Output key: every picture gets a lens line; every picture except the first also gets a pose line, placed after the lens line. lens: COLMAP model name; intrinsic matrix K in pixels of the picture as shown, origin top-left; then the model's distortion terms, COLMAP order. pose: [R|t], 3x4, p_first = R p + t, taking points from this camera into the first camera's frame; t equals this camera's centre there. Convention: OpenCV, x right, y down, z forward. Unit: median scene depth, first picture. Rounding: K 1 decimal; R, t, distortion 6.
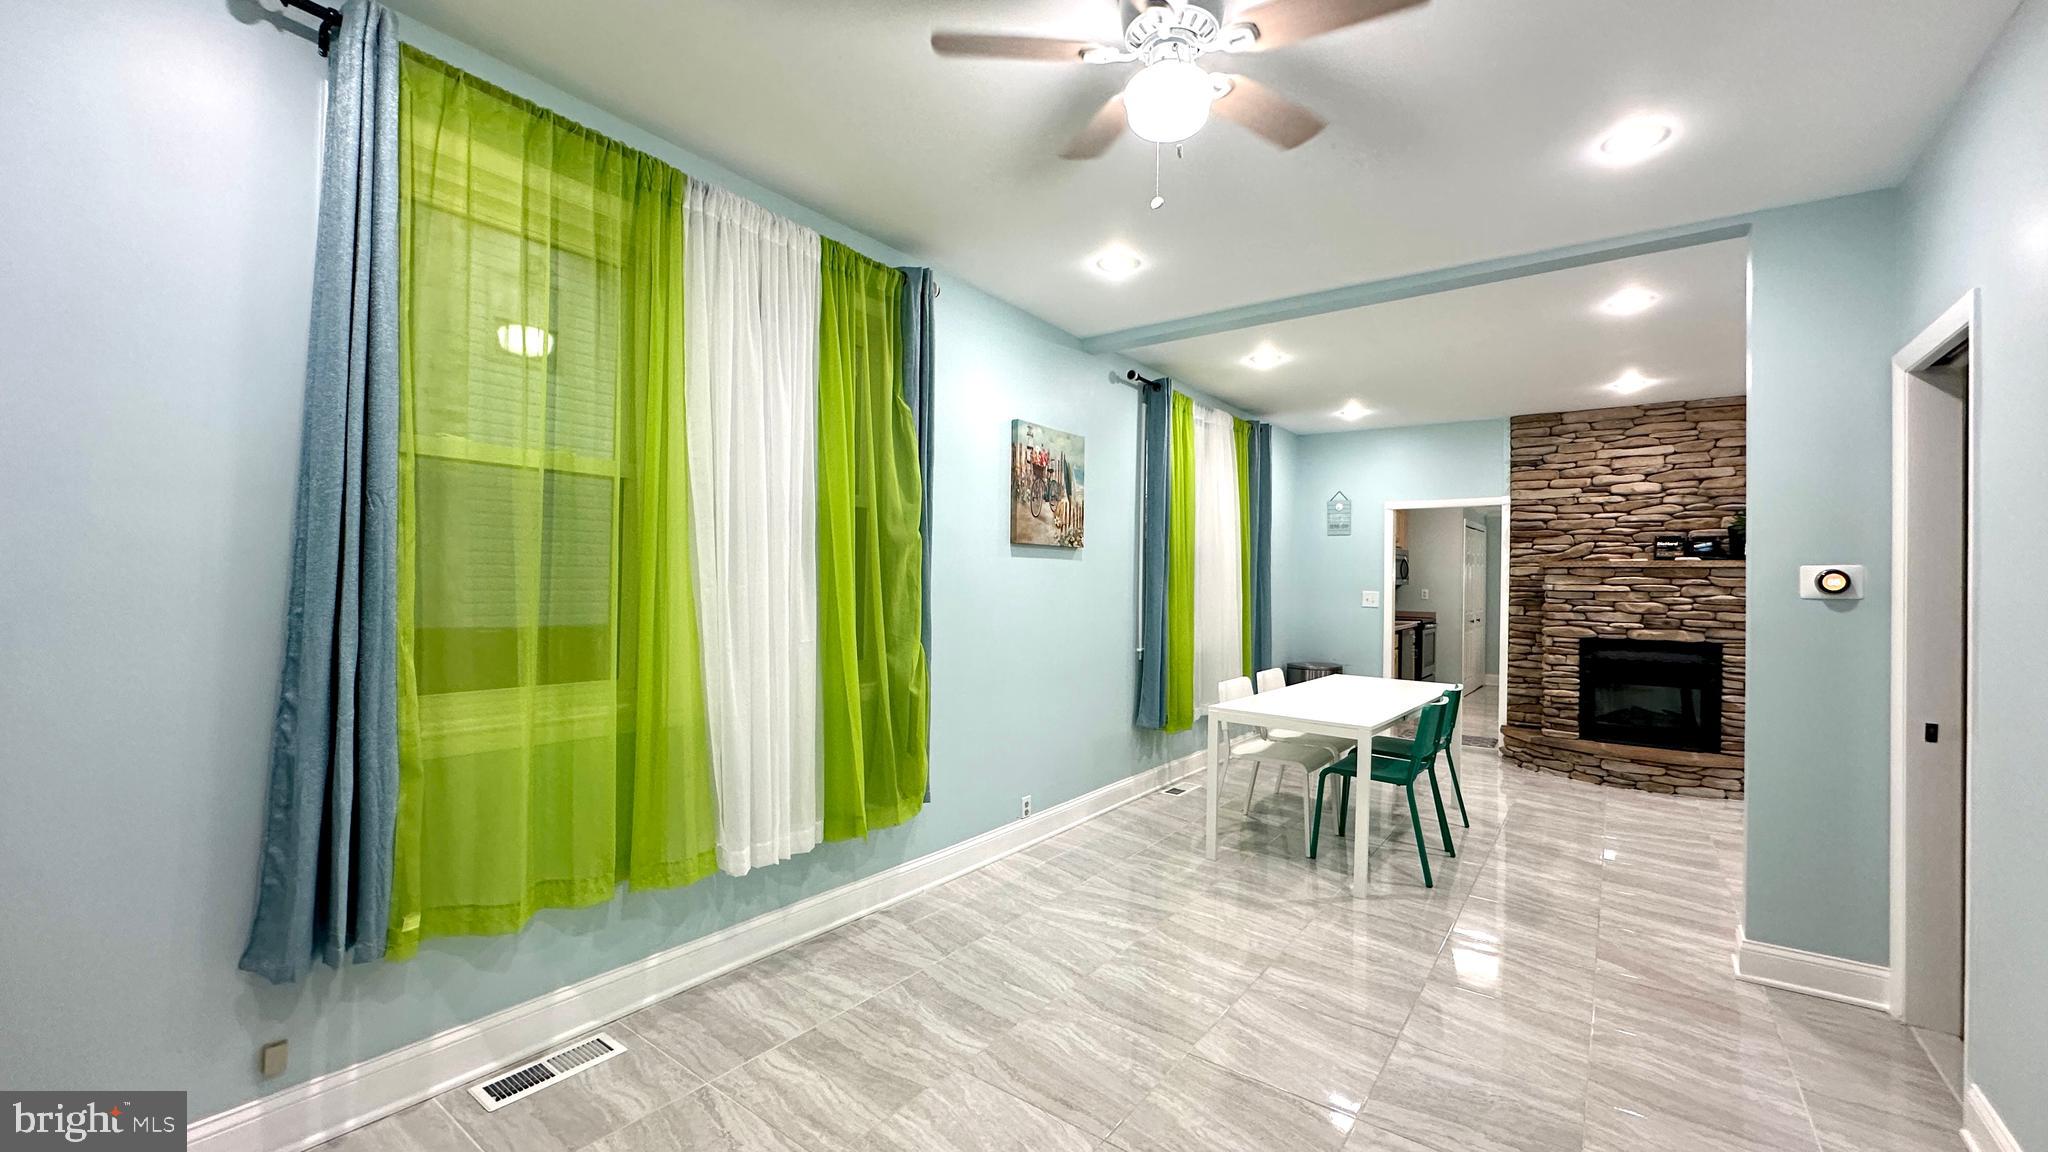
lens RADIAL K [[817.3, 0, 1024.0], [0, 817.3, 576.0], [0, 0, 1]] dist [0.001945, 0.000271]
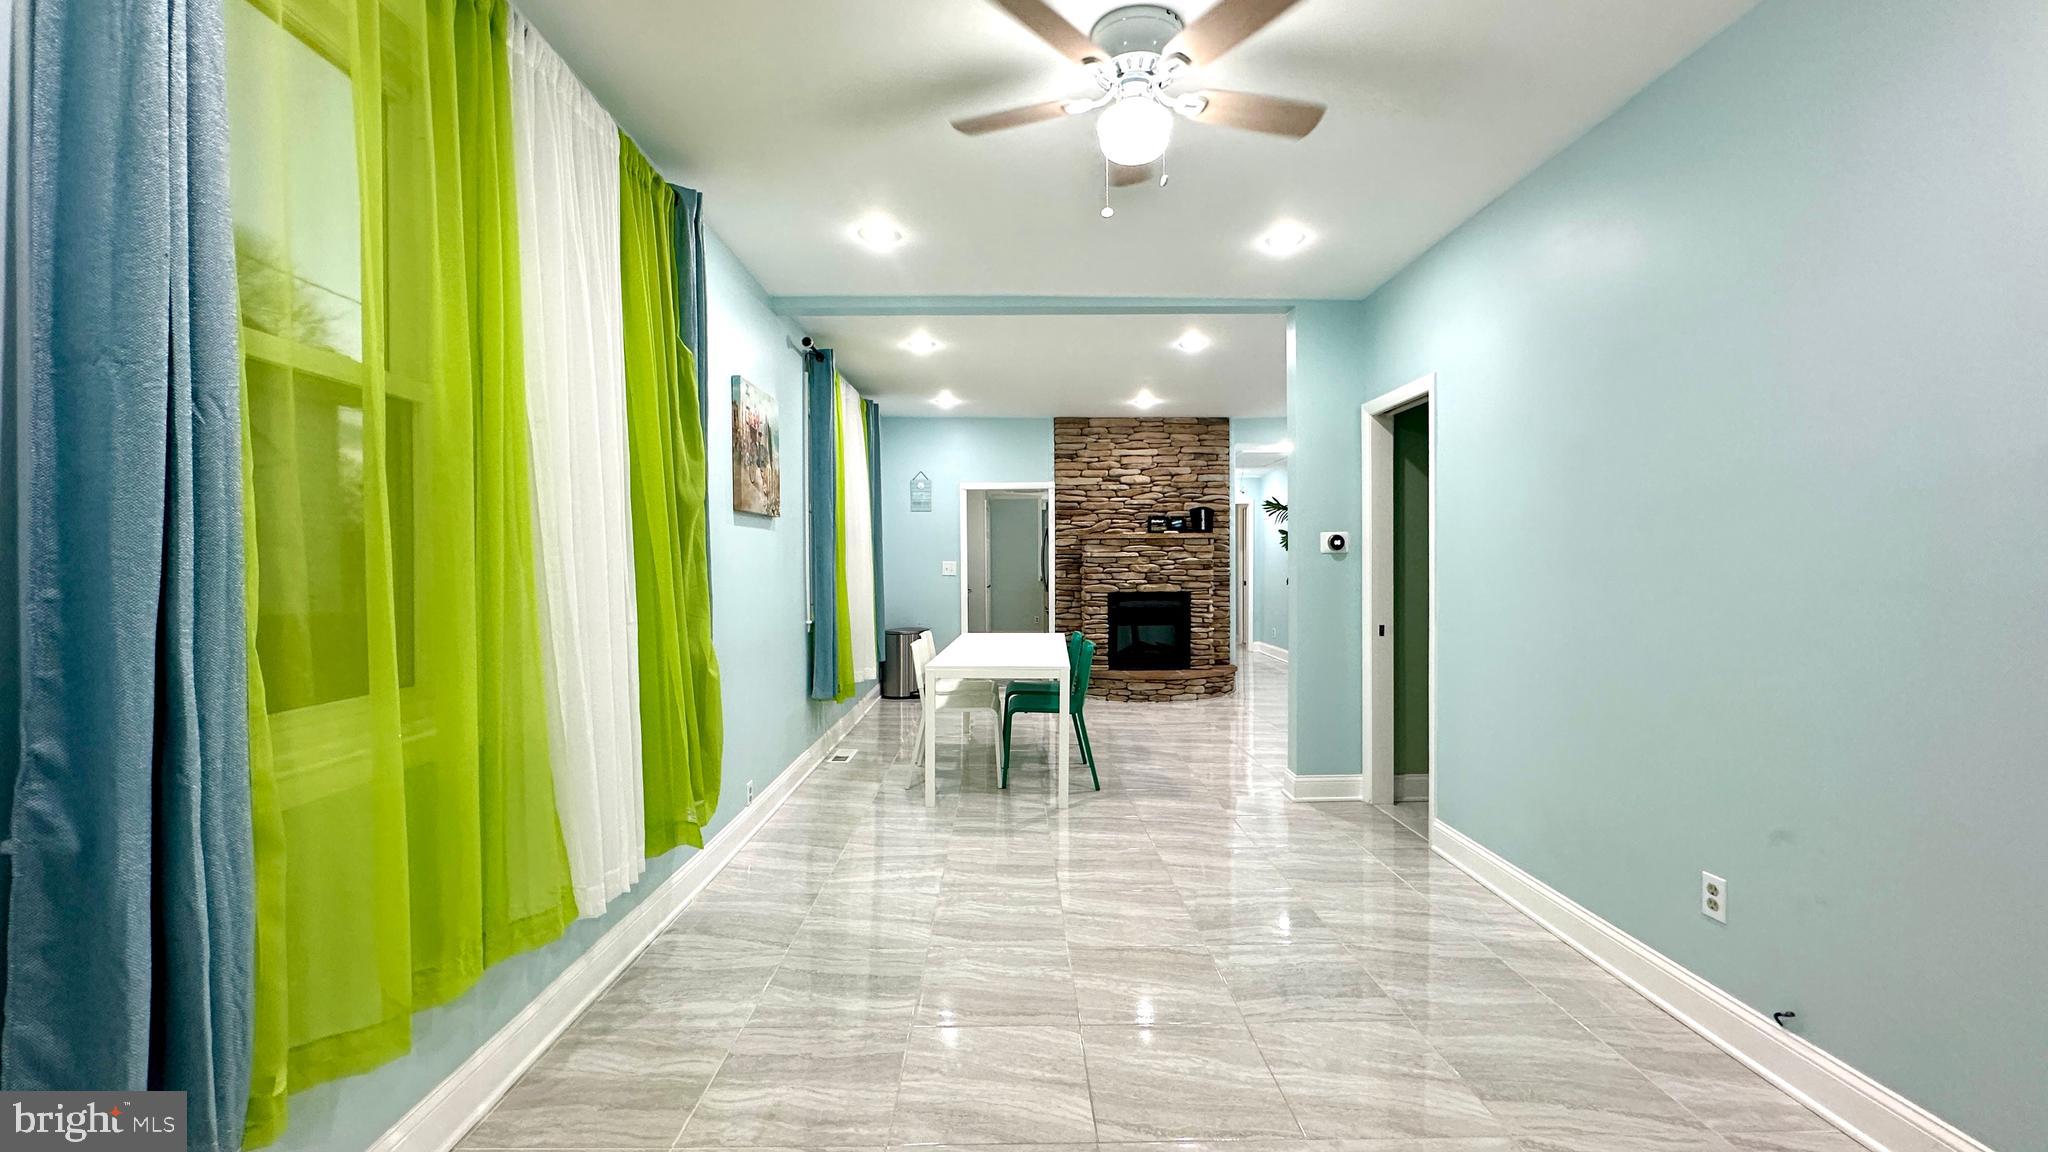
lens RADIAL K [[817.3, 0, 1024.0], [0, 817.3, 576.0], [0, 0, 1]] dist [0.001945, 0.000271]
pose [[0.792473, -0.030389, 0.609149, -0.234298], [0.014815, 0.999422, 0.030585, 0.007482], [-0.609726, -0.015213, 0.792466, 0.052274]]
